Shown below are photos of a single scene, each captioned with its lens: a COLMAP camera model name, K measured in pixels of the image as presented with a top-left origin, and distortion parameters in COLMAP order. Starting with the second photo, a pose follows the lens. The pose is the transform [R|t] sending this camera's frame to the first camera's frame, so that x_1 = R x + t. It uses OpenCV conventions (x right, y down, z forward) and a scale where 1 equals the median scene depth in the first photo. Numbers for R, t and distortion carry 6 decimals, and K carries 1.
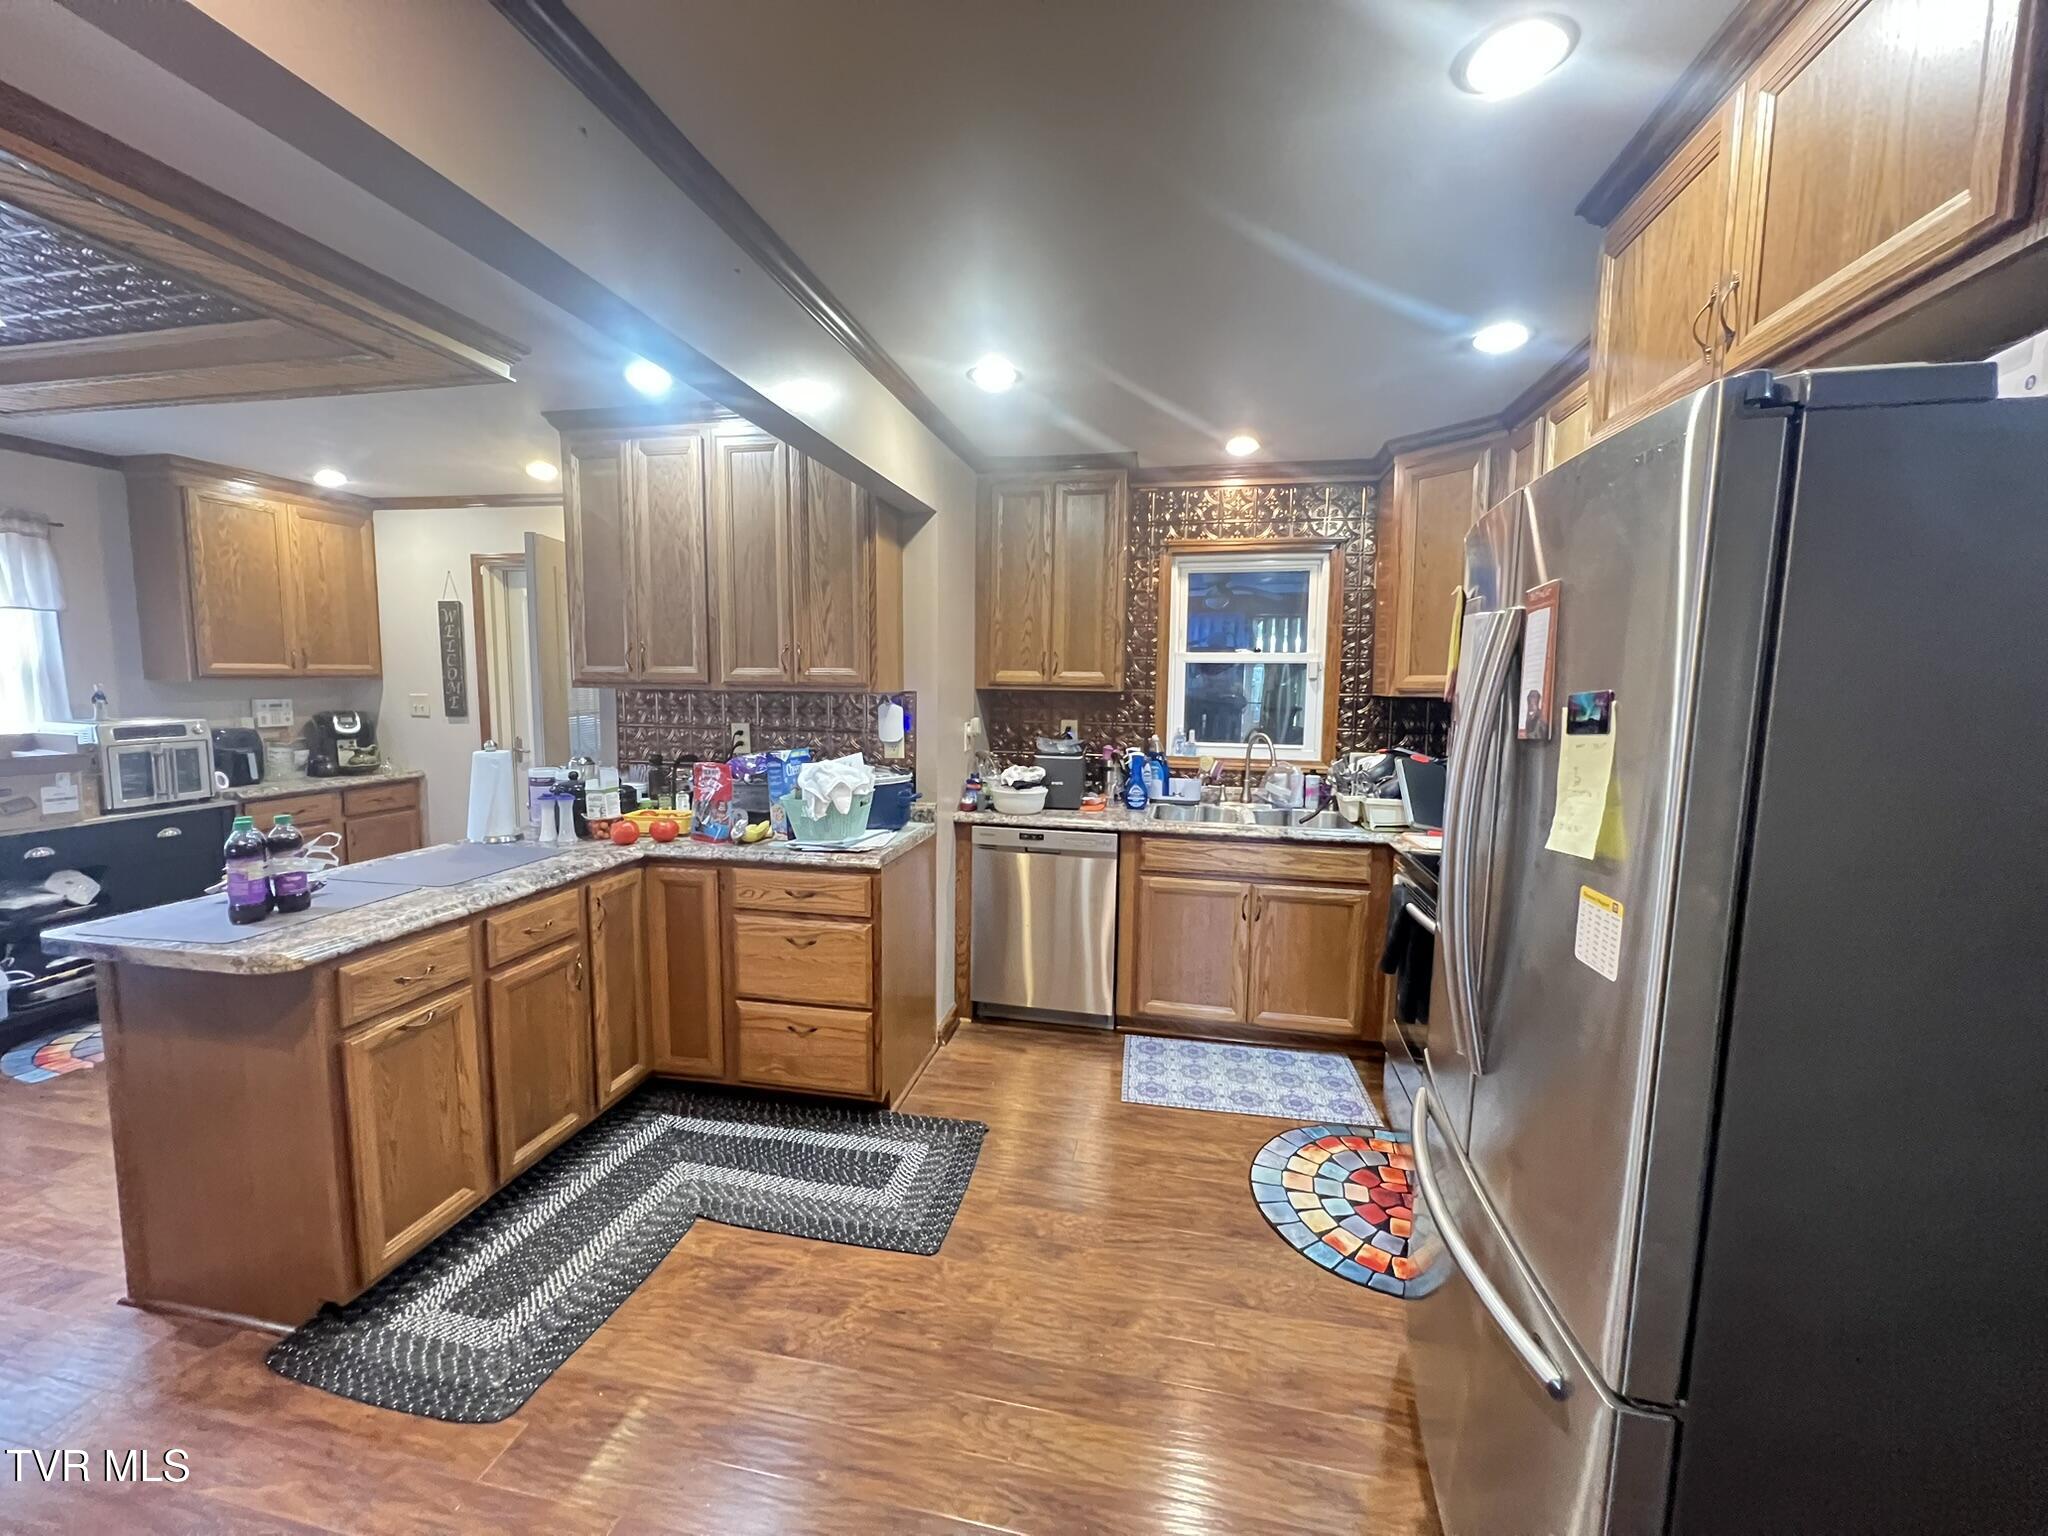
lens RADIAL K [[818.5, 0, 1012.8], [0, 818.5, 763.2], [0, 0, 1]] dist [-0.000944, 0.000107]
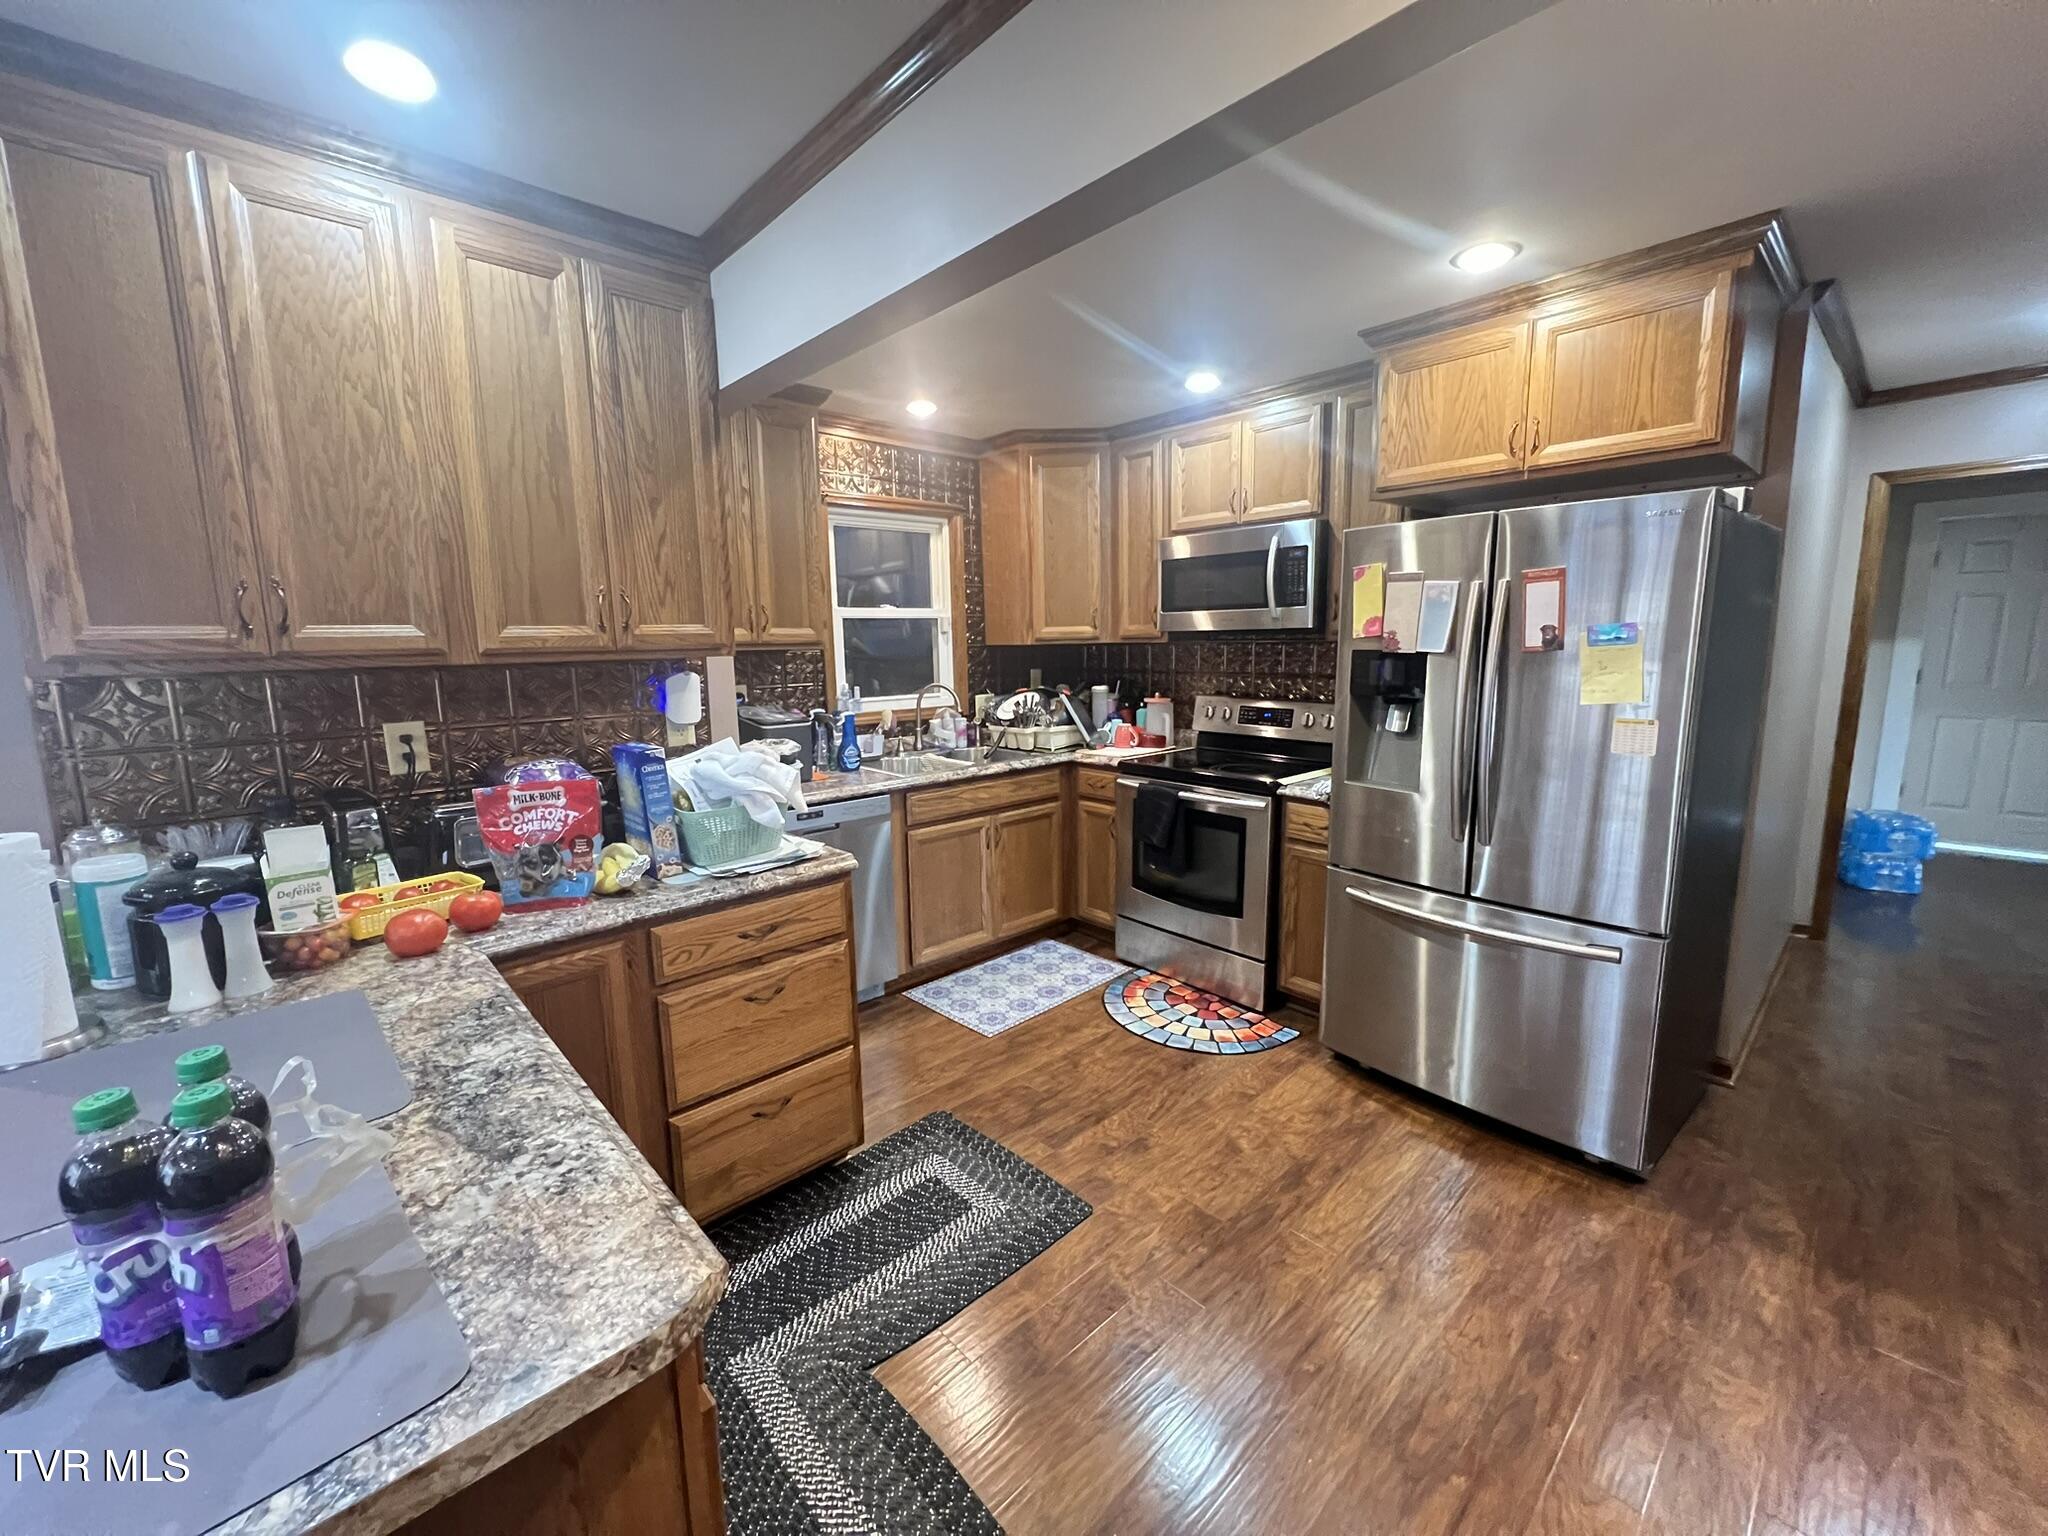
lens RADIAL K [[818.5, 0, 1012.8], [0, 818.5, 763.2], [0, 0, 1]] dist [-0.000944, 0.000107]
pose [[0.583135, -0.144342, 0.799449, -0.621090], [0.106817, 0.989168, 0.100681, -0.036189], [-0.805322, 0.026684, 0.592237, 0.335287]]
